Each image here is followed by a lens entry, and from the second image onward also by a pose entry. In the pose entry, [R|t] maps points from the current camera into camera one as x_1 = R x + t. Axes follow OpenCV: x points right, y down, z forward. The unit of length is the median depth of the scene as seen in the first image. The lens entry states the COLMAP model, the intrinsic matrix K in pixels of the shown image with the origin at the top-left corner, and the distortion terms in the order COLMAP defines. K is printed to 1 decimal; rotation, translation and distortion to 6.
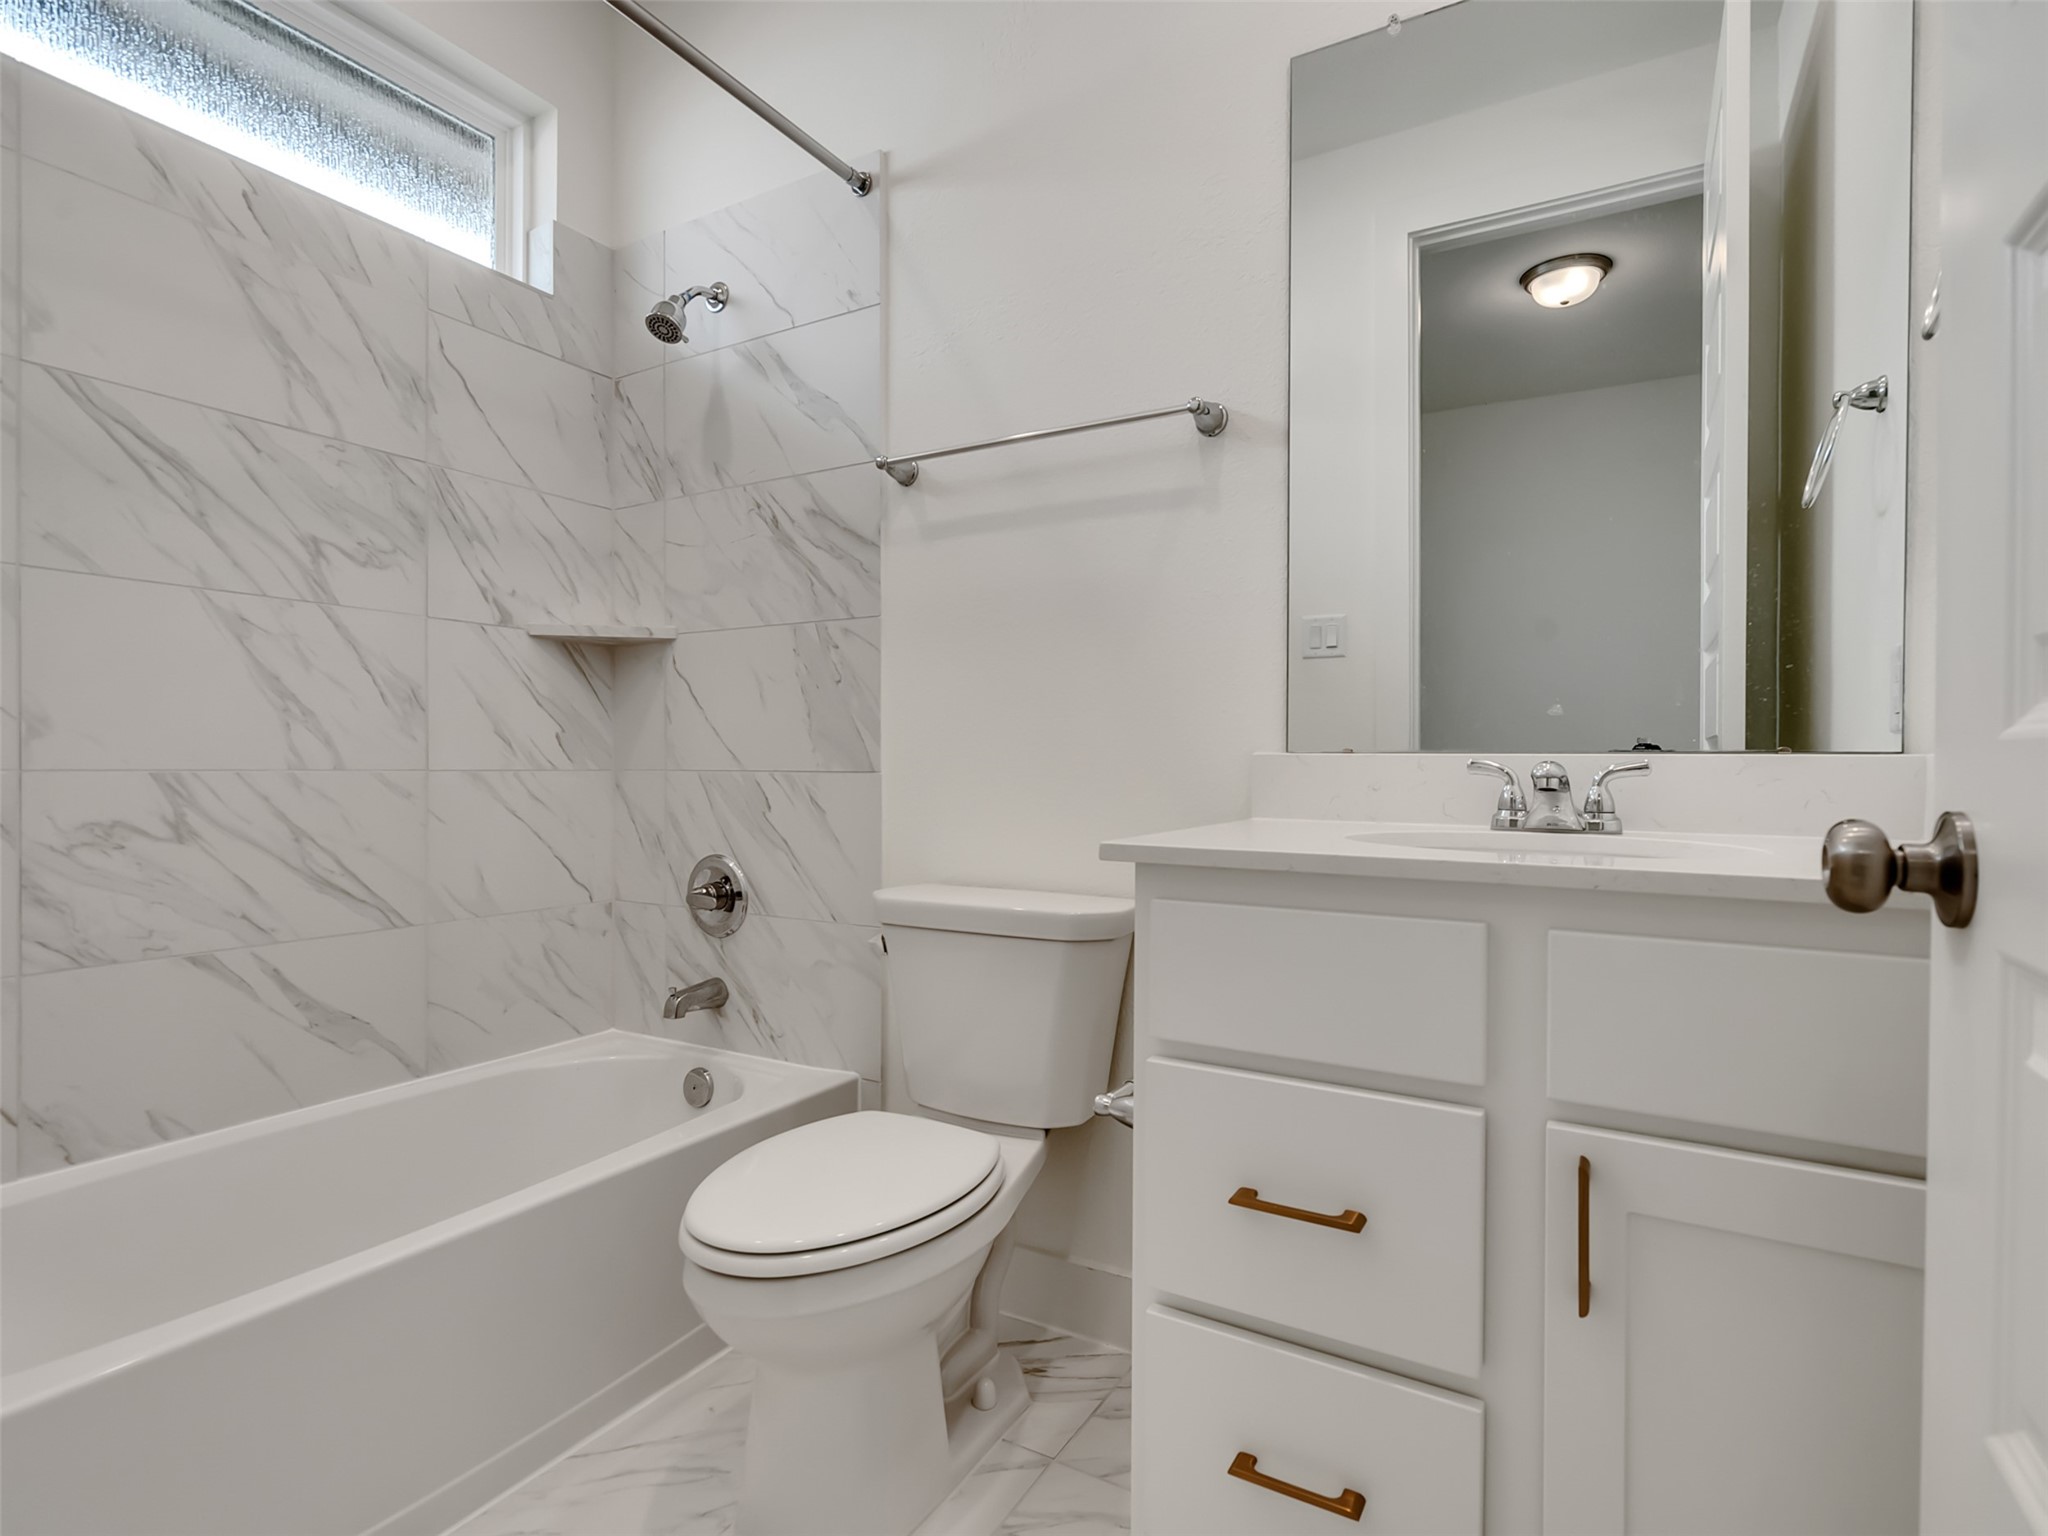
lens RADIAL K [[1017.6, 0, 1015.7], [0, 1017.6, 765.4], [0, 0, 1]] dist [-0.000822, 0.001548]
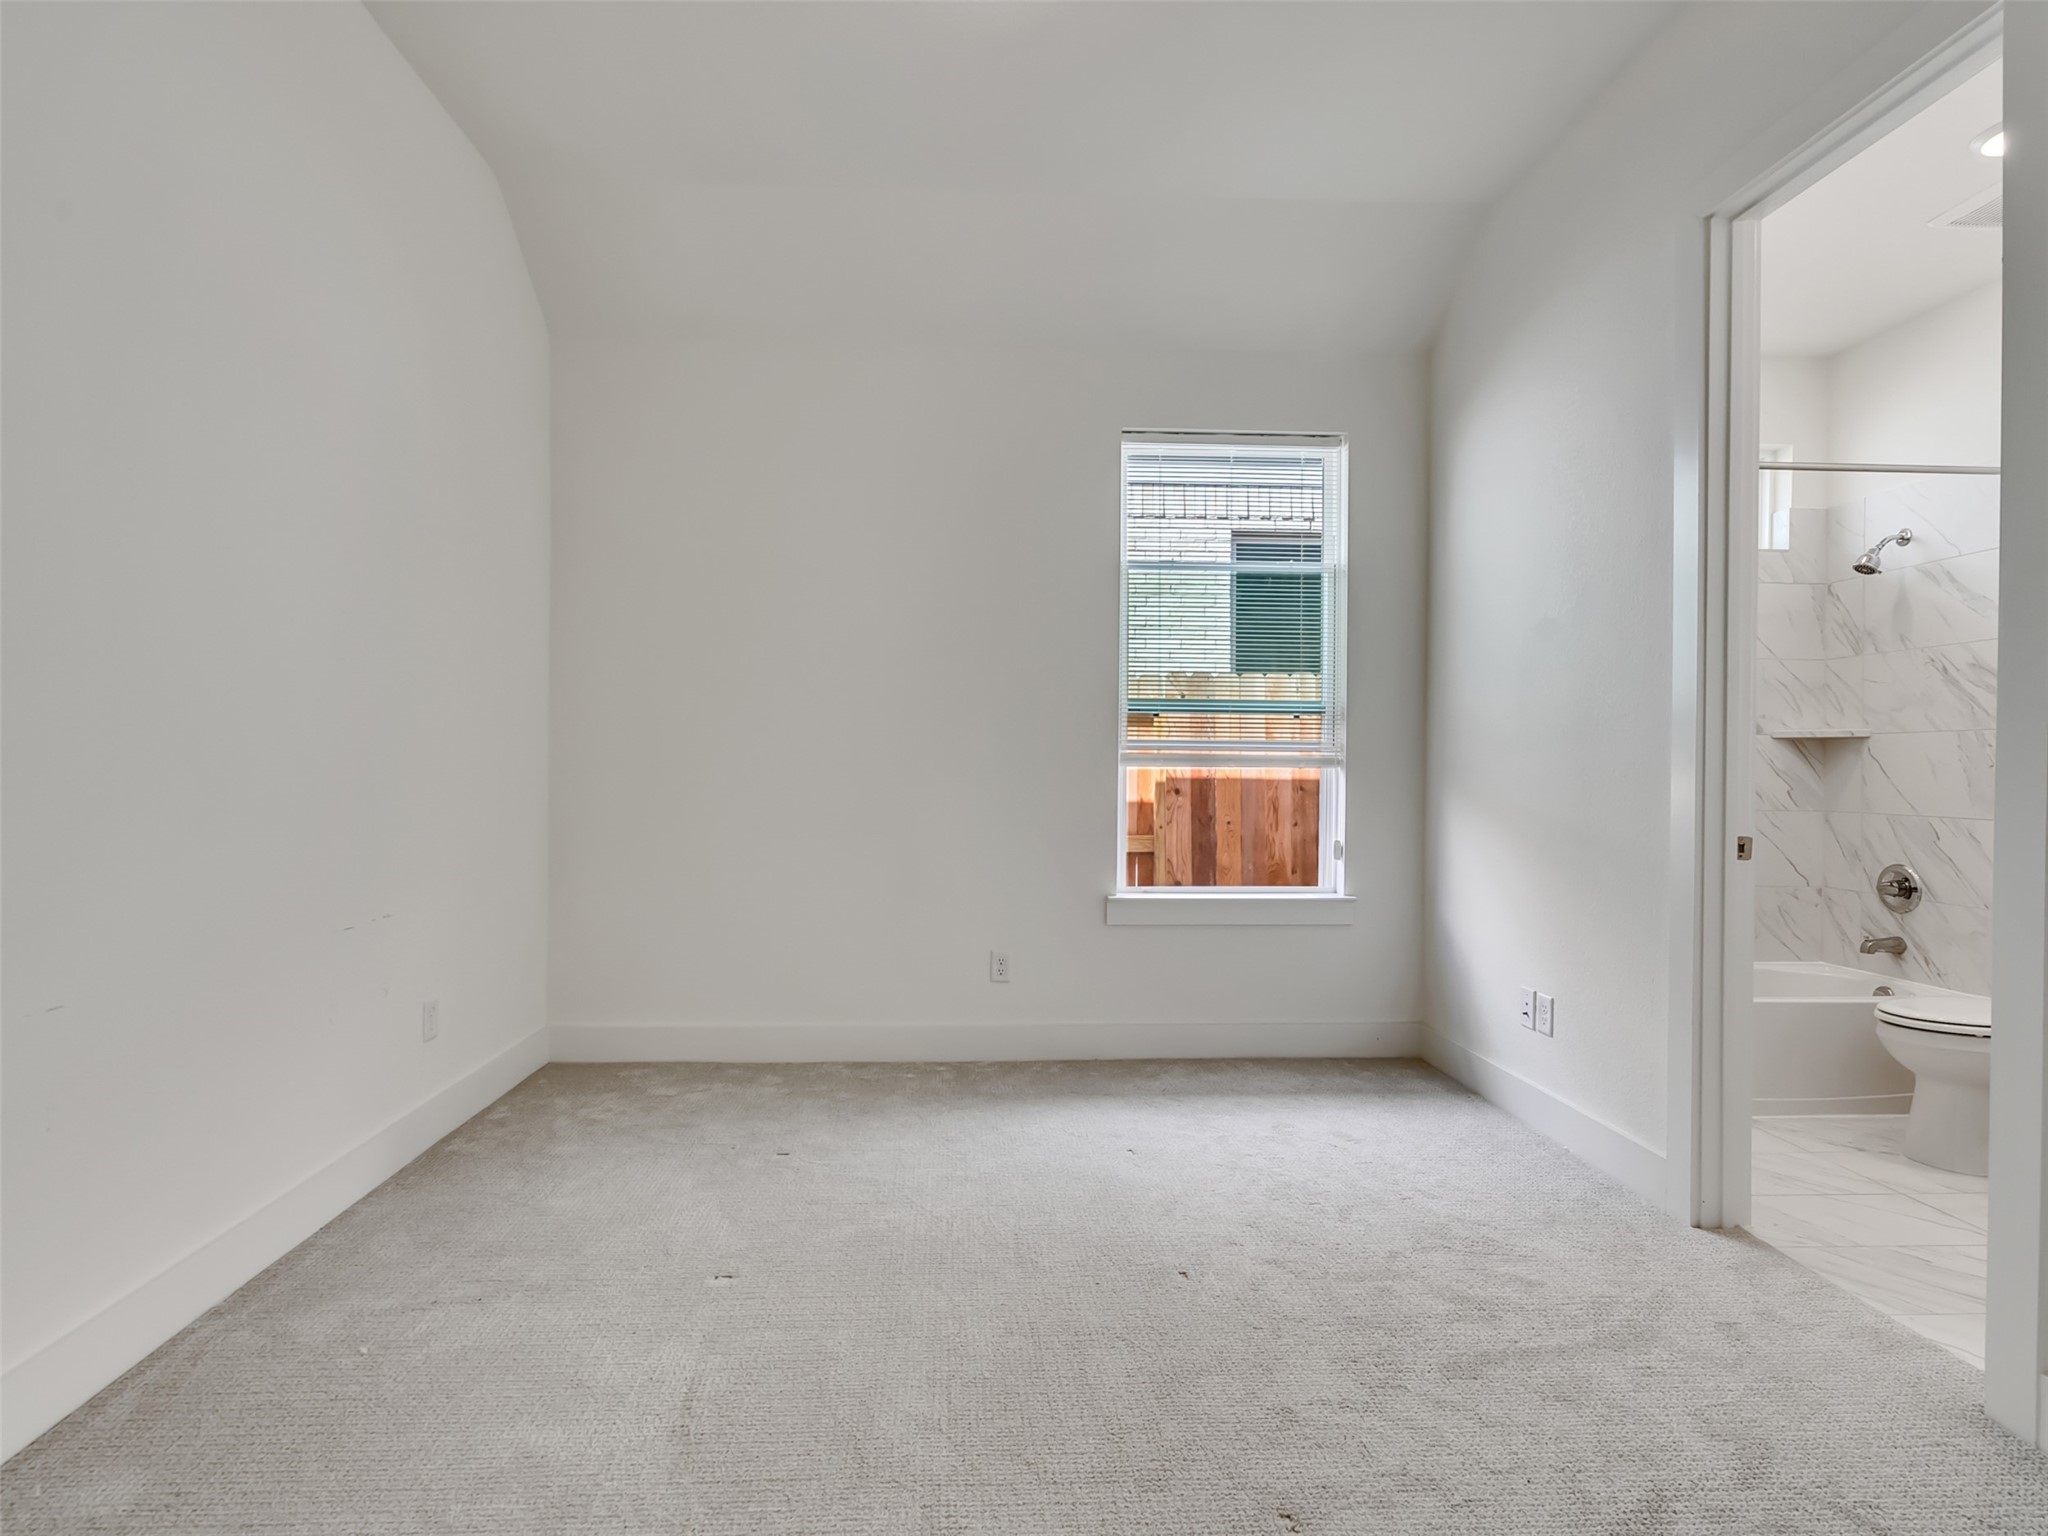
lens RADIAL K [[1017.6, 0, 1010.9], [0, 1017.6, 772.4], [0, 0, 1]] dist [-0.000822, 0.001548]
pose [[0.526440, 0.006853, -0.850185, 0.370724], [-0.012250, 0.999925, 0.000475, -0.048865], [0.850124, 0.010165, 0.526484, -1.161014]]
